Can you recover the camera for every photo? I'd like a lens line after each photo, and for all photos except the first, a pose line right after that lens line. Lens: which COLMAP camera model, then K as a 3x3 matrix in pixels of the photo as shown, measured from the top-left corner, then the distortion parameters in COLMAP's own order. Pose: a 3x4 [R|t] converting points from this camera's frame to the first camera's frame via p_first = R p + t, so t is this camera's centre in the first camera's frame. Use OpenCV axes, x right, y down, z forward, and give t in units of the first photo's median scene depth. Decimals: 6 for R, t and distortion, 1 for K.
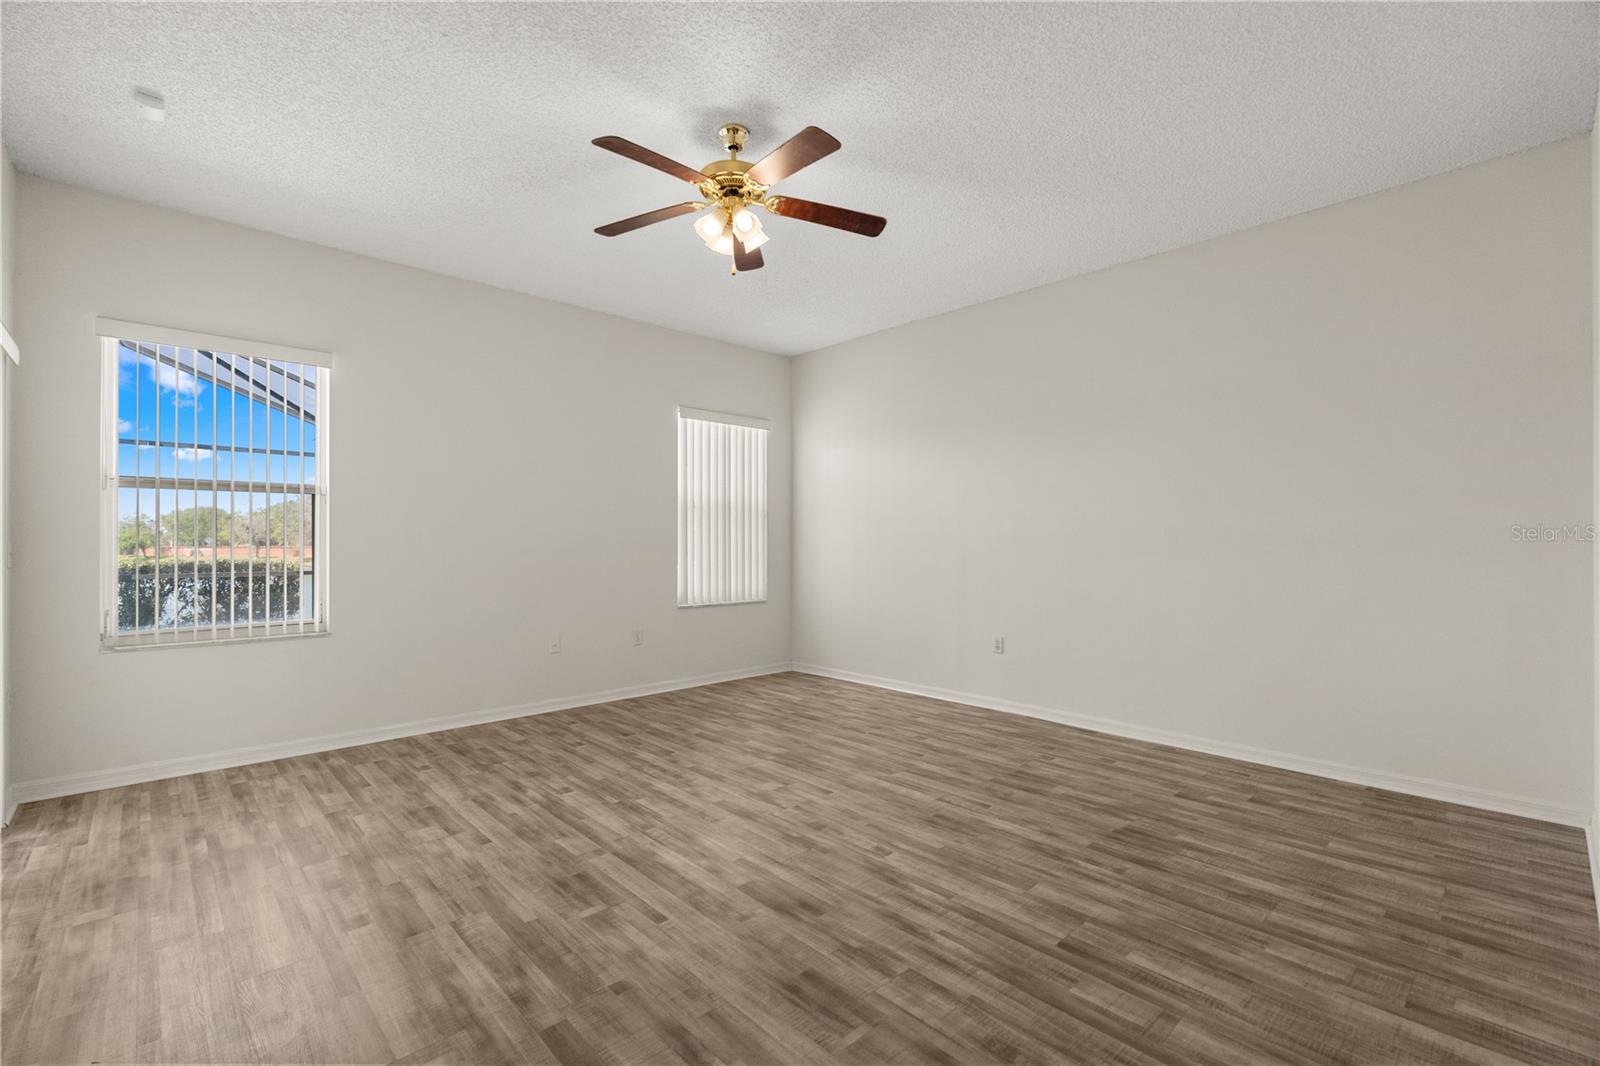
lens RADIAL K [[713.0, 0, 798.3], [0, 713.0, 531.3], [0, 0, 1]] dist [-0.004487, 0.000675]
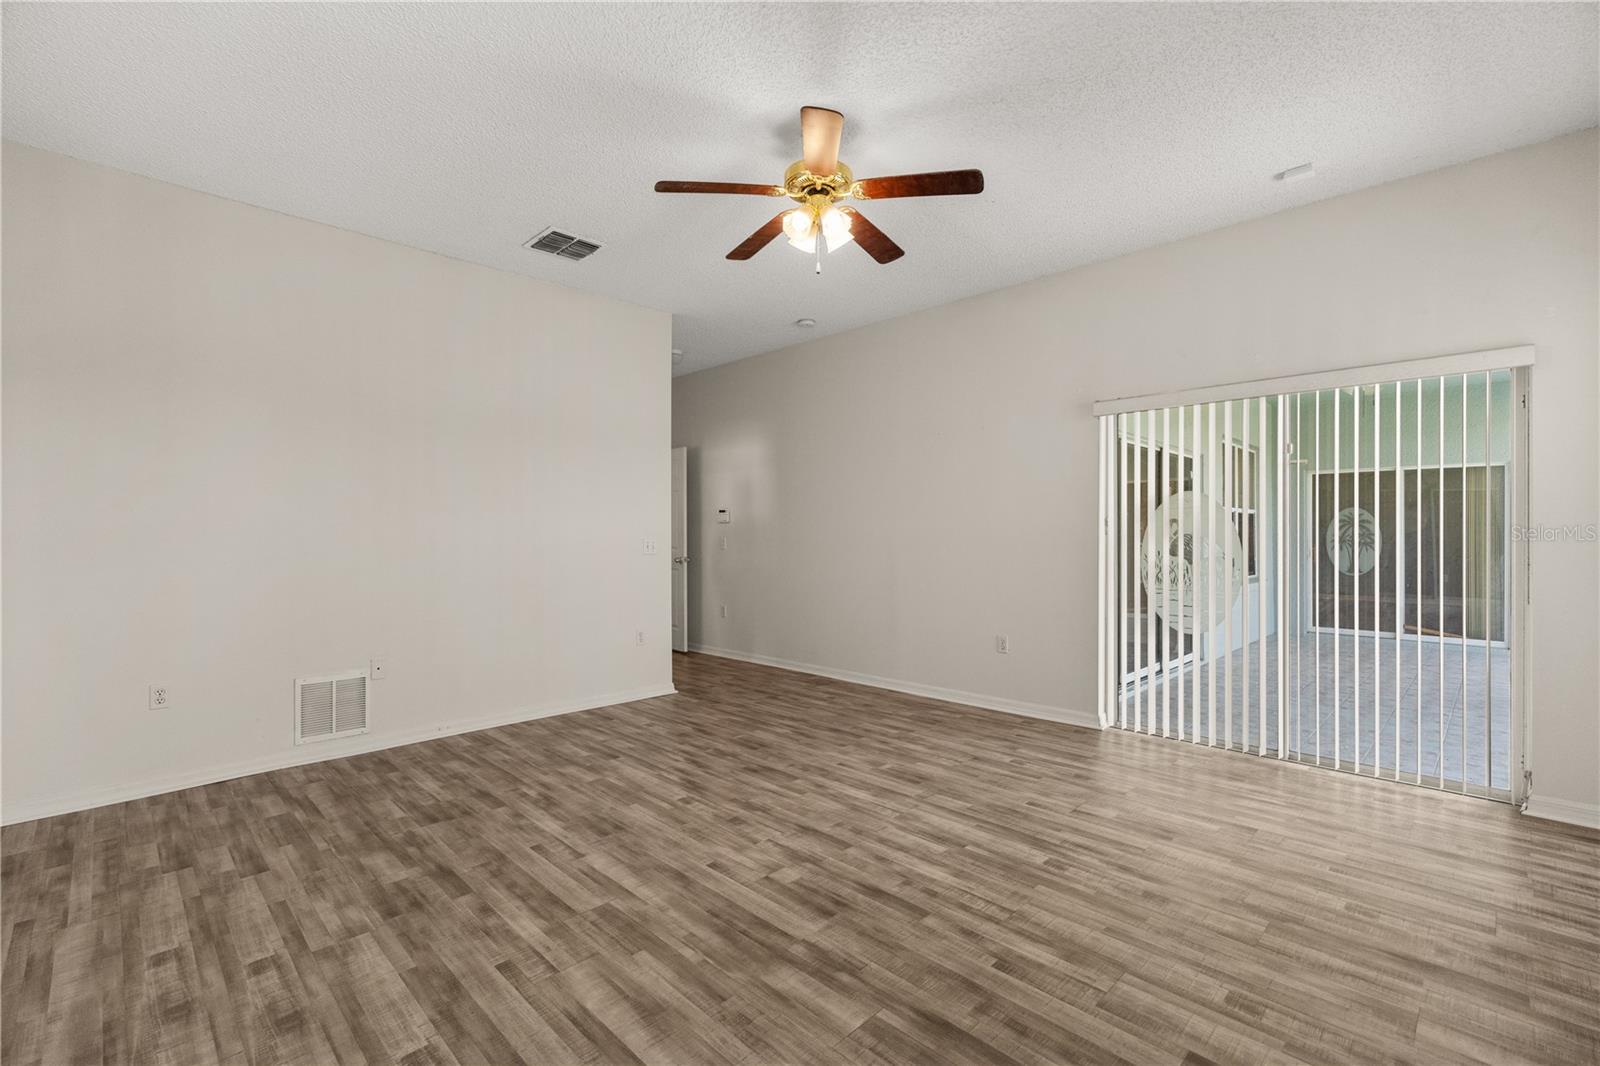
lens RADIAL K [[713.0, 0, 799.9], [0, 713.0, 536.7], [0, 0, 1]] dist [-0.004487, 0.000675]
pose [[-0.999367, 0.003389, -0.035413, -0.030047], [0.003781, 0.999932, -0.010999, 0.020429], [0.035374, -0.011126, -0.999312, 2.051590]]
